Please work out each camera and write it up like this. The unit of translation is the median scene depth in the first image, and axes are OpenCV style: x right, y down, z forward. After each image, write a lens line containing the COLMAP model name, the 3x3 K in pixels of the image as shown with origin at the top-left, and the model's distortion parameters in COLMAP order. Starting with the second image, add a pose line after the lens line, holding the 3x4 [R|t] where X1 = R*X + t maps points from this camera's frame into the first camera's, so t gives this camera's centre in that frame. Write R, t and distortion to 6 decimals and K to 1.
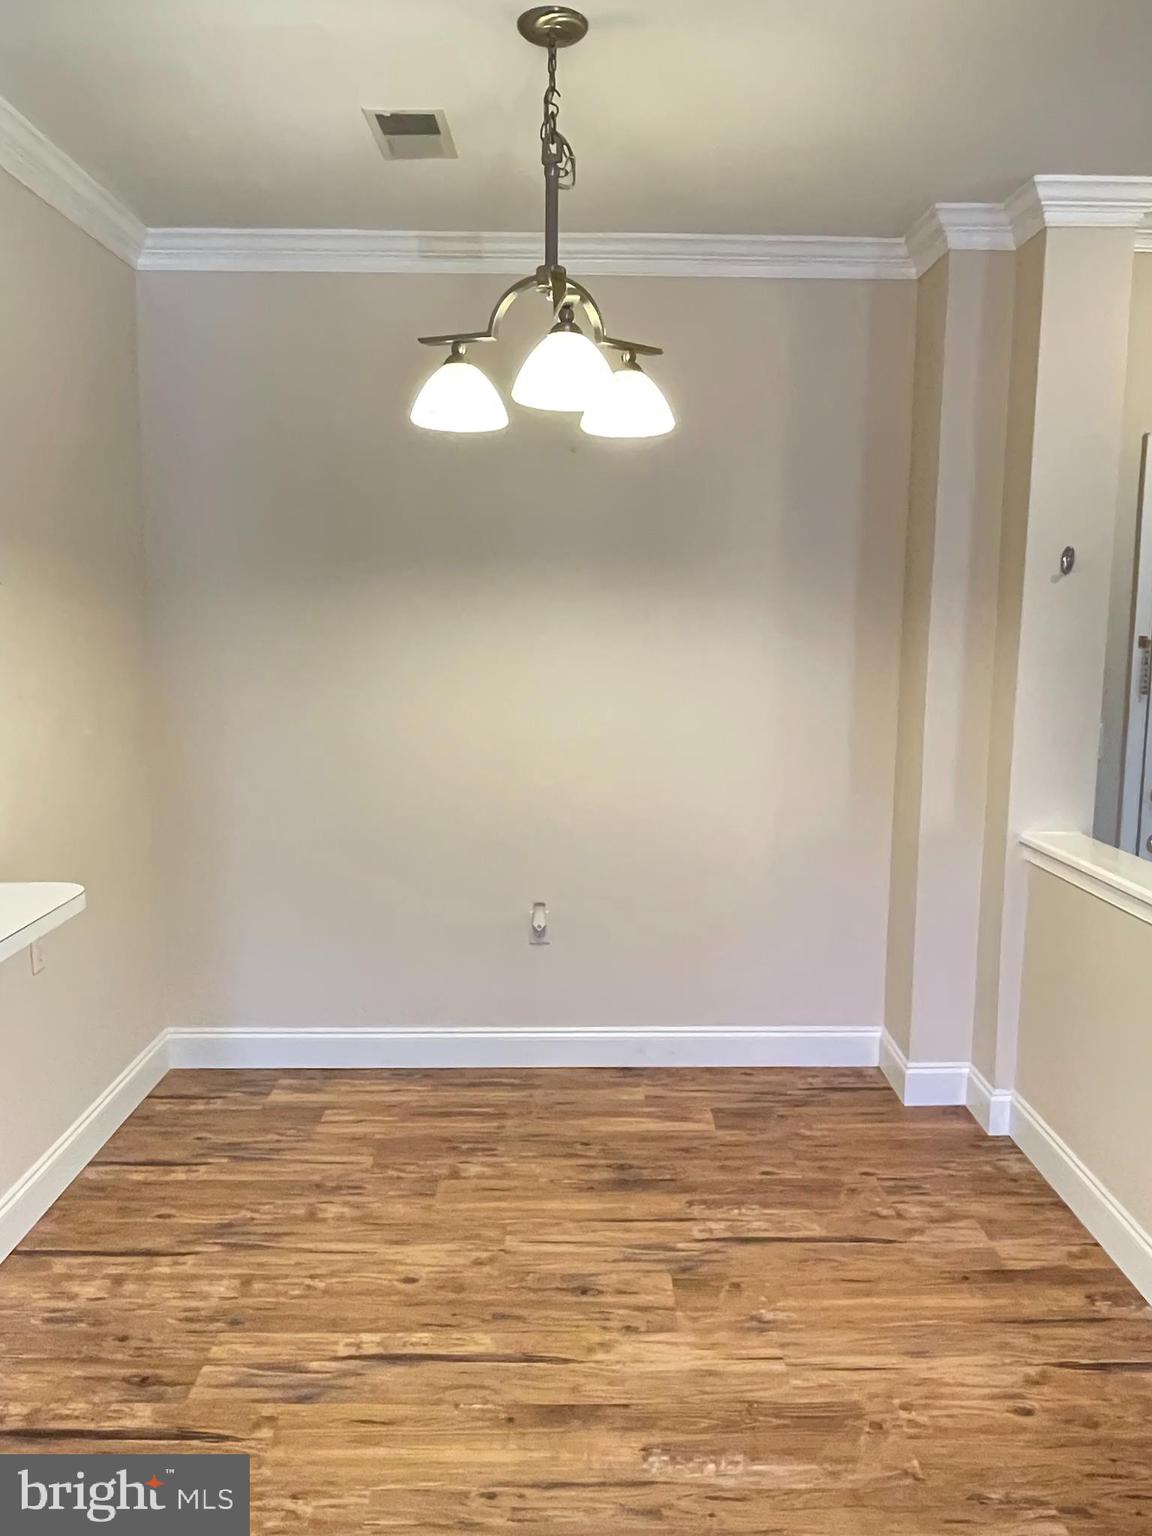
lens RADIAL K [[1156.6, 0, 587.6], [0, 1156.6, 765.7], [0, 0, 1]] dist [0.001034, 0.000028]
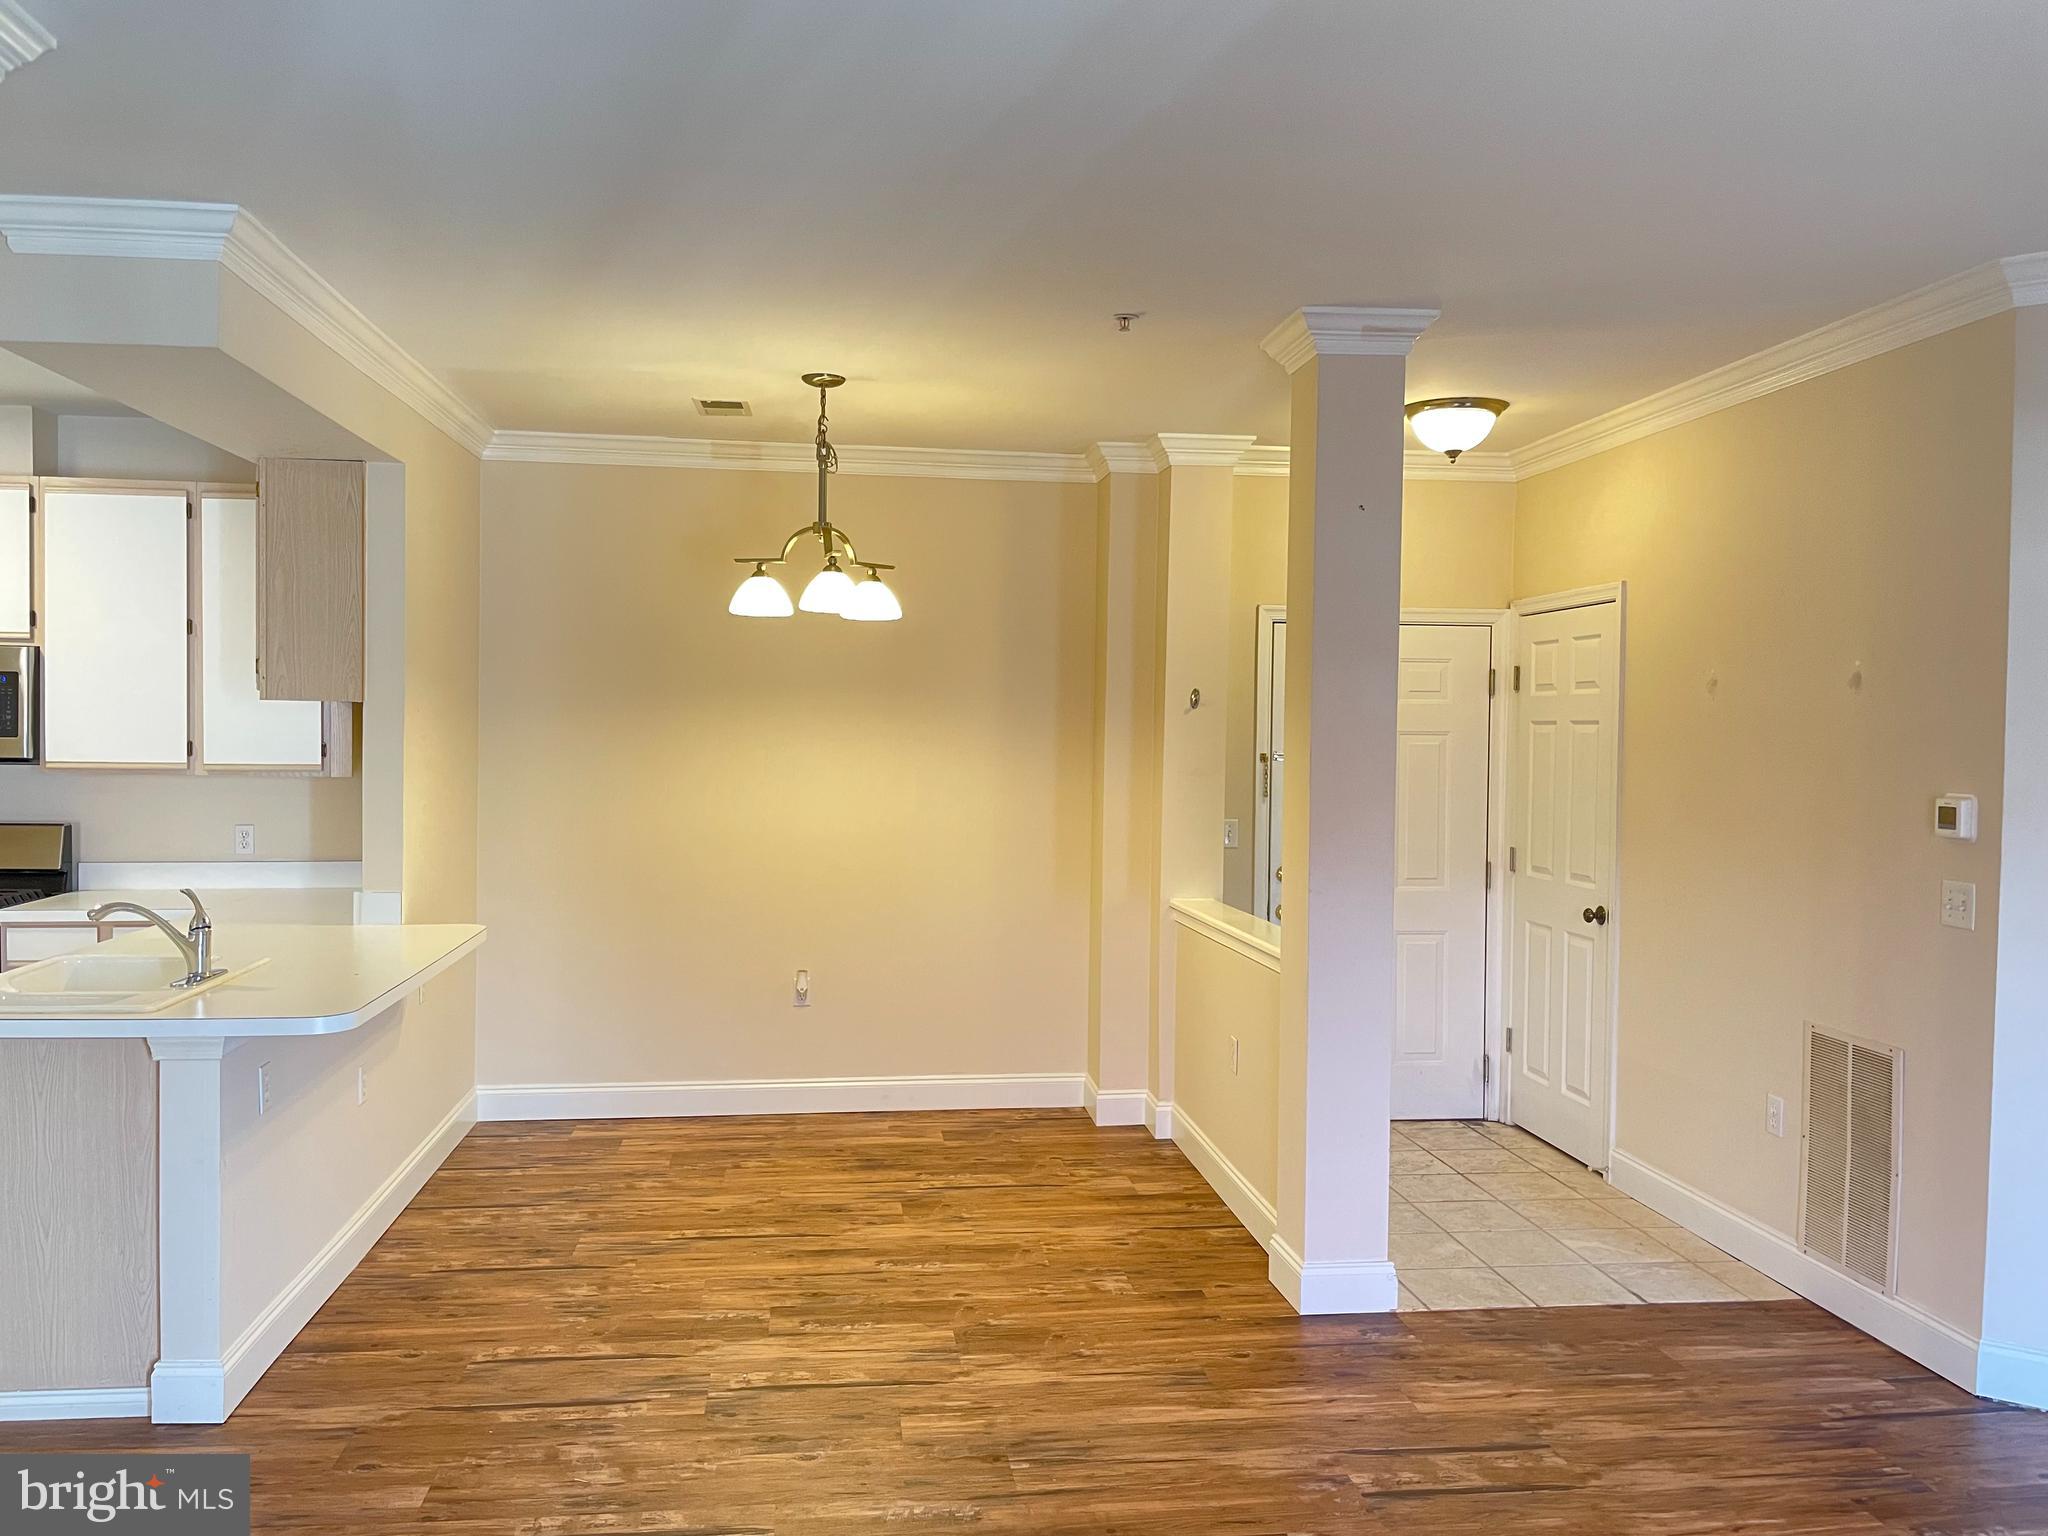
lens RADIAL K [[1554.9, 0, 1010.6], [0, 1554.9, 759.7], [0, 0, 1]] dist [0.100307, -0.141226]
pose [[0.994034, 0.003865, 0.109005, -0.004905], [0.007891, 0.994205, -0.107209, 0.099177], [-0.108788, 0.107430, 0.988243, -0.858488]]
